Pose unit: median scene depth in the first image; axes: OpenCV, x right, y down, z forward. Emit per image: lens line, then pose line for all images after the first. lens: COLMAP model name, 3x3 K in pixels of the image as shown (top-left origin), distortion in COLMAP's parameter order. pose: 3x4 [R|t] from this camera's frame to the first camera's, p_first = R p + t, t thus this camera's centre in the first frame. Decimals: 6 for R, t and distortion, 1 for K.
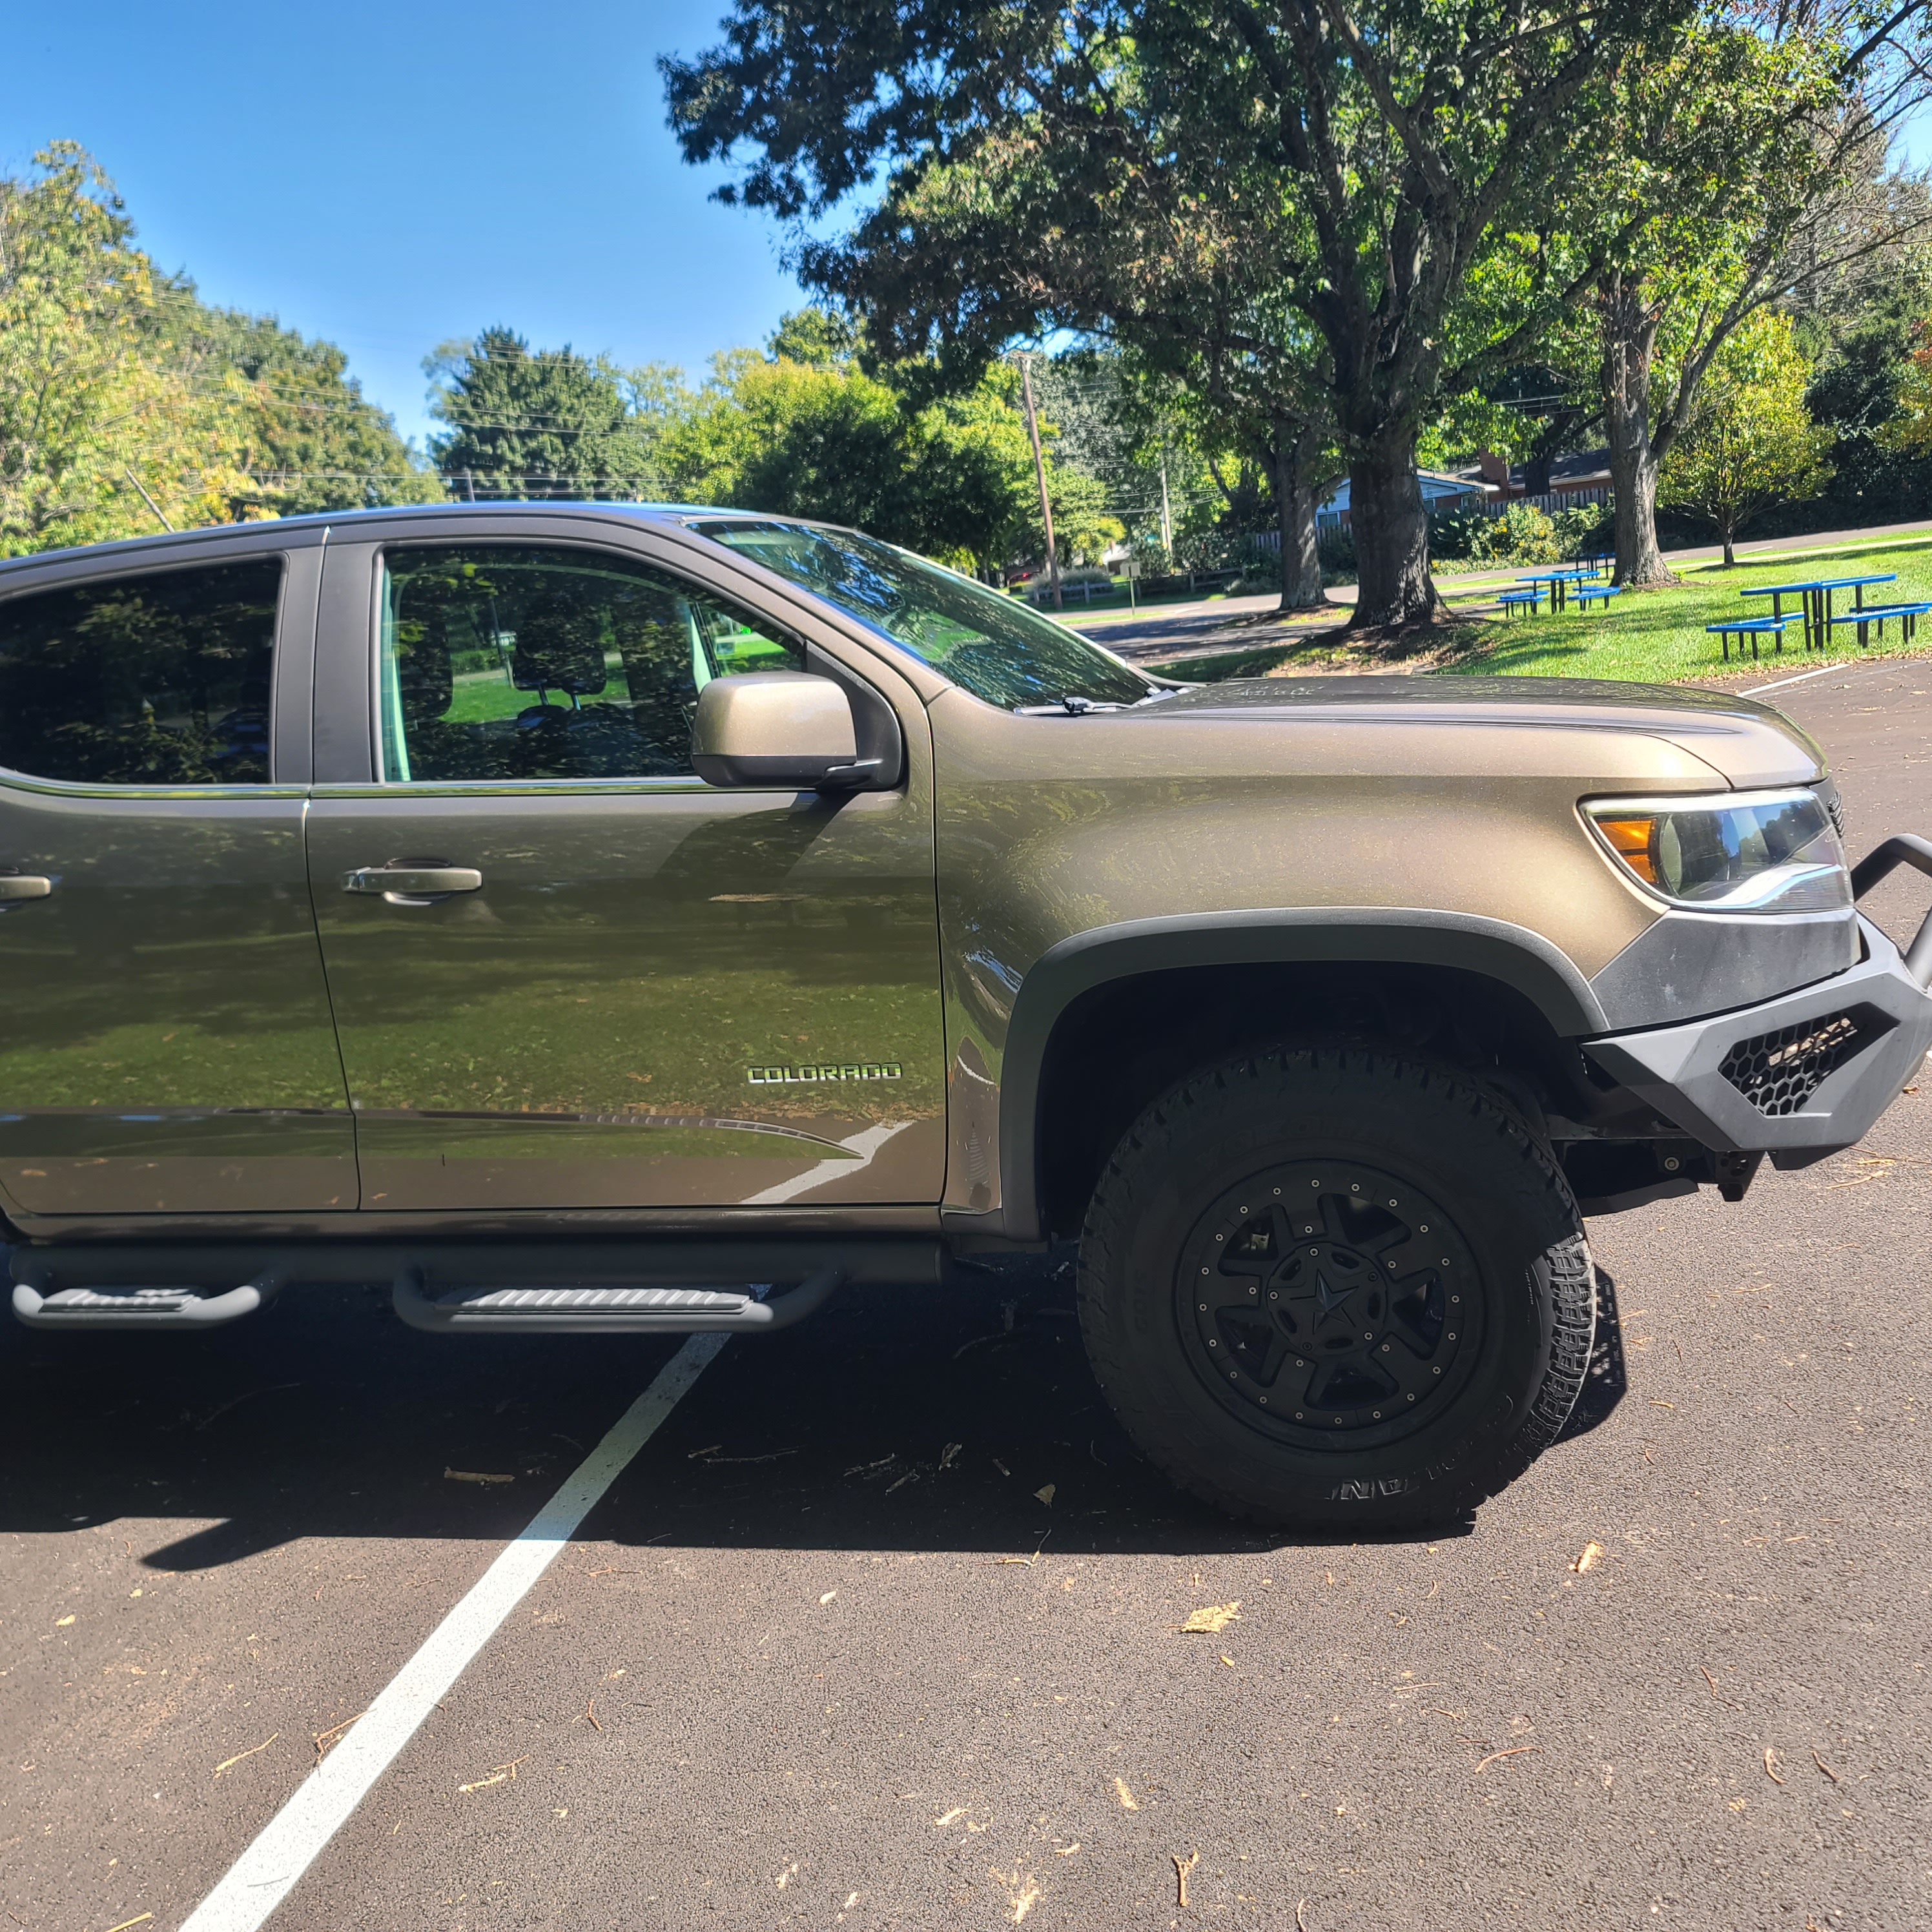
lens RADIAL K [[1971.3, 0, 1037.5], [0, 1971.3, 968.6], [0, 0, 1]] dist [0.016708, 0.024062]
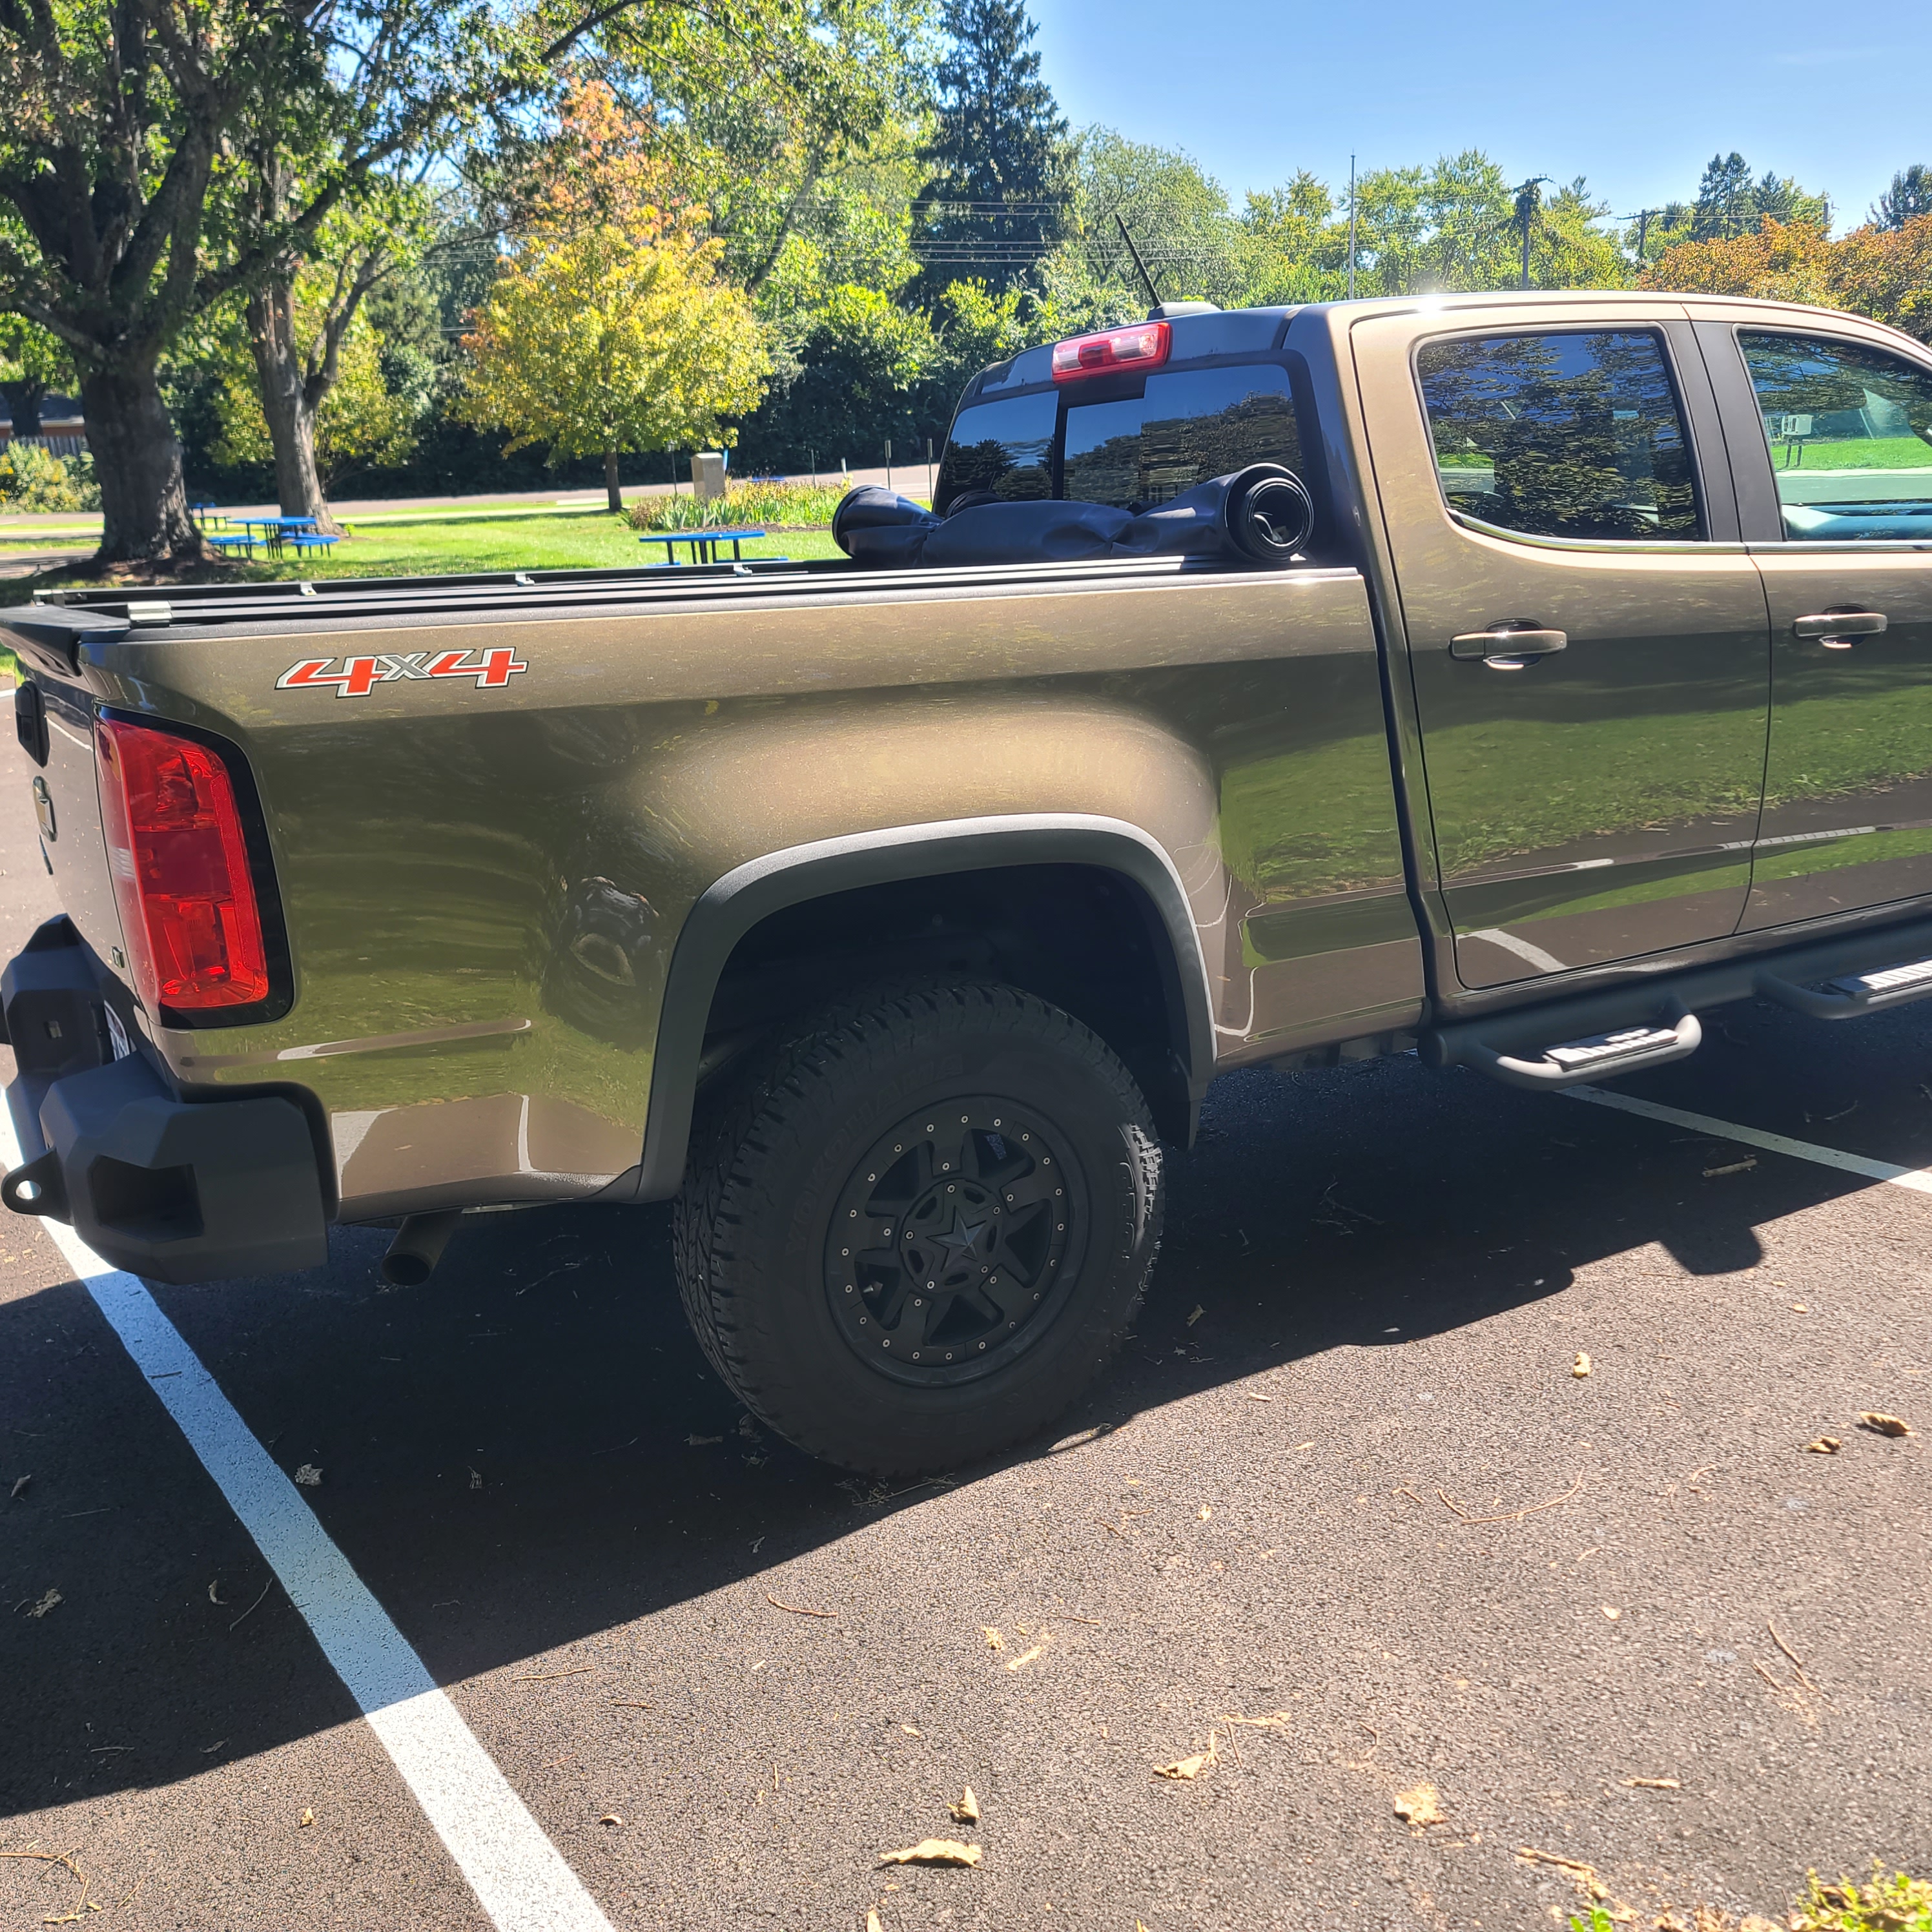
lens RADIAL K [[1977.3, 0, 959.9], [0, 1977.3, 983.5], [0, 0, 1]] dist [0.016270, 0.078200]
pose [[0.686283, -0.106237, 0.719534, -0.214605], [0.097143, 0.993800, 0.054078, 0.007028], [-0.720818, 0.032785, 0.692348, 0.080627]]
